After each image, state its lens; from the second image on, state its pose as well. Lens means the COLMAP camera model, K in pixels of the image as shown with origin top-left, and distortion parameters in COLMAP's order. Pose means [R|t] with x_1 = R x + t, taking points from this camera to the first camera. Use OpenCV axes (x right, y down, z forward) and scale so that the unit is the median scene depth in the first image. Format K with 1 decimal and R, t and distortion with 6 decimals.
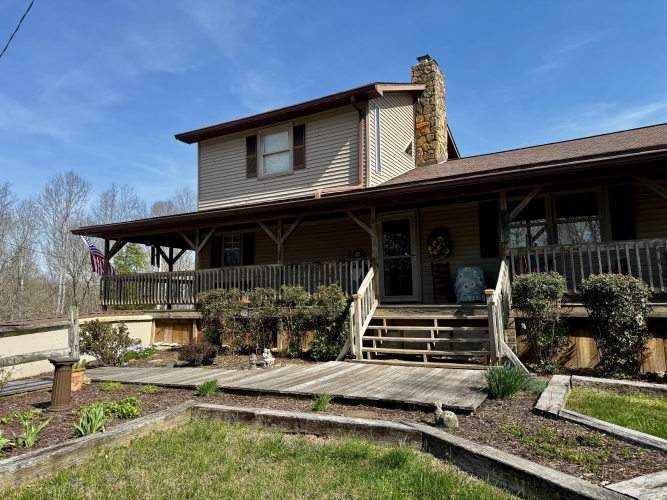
lens RADIAL K [[459.9, 0, 333.0], [0, 459.9, 249.2], [0, 0, 1]] dist [0.001890, 0.000007]
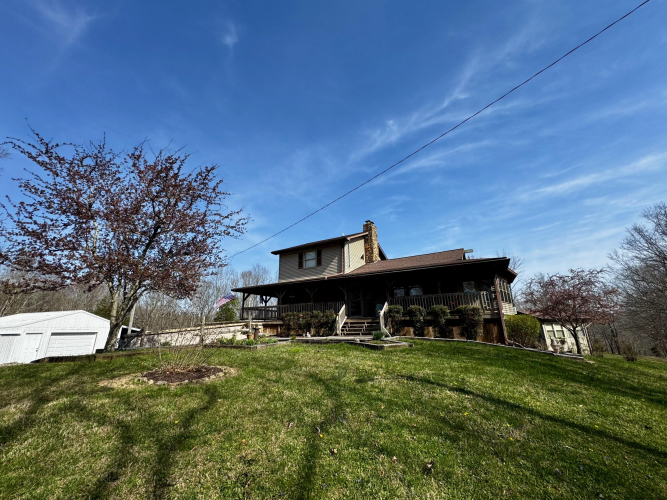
lens RADIAL K [[266.7, 0, 332.4], [0, 266.7, 249.8], [0, 0, 1]] dist [-0.003429, 0.000979]
pose [[0.999913, -0.000649, -0.013200, 0.024789], [-0.001599, 0.985513, -0.169595, -0.009390], [0.013119, 0.169601, 0.985425, -0.554910]]
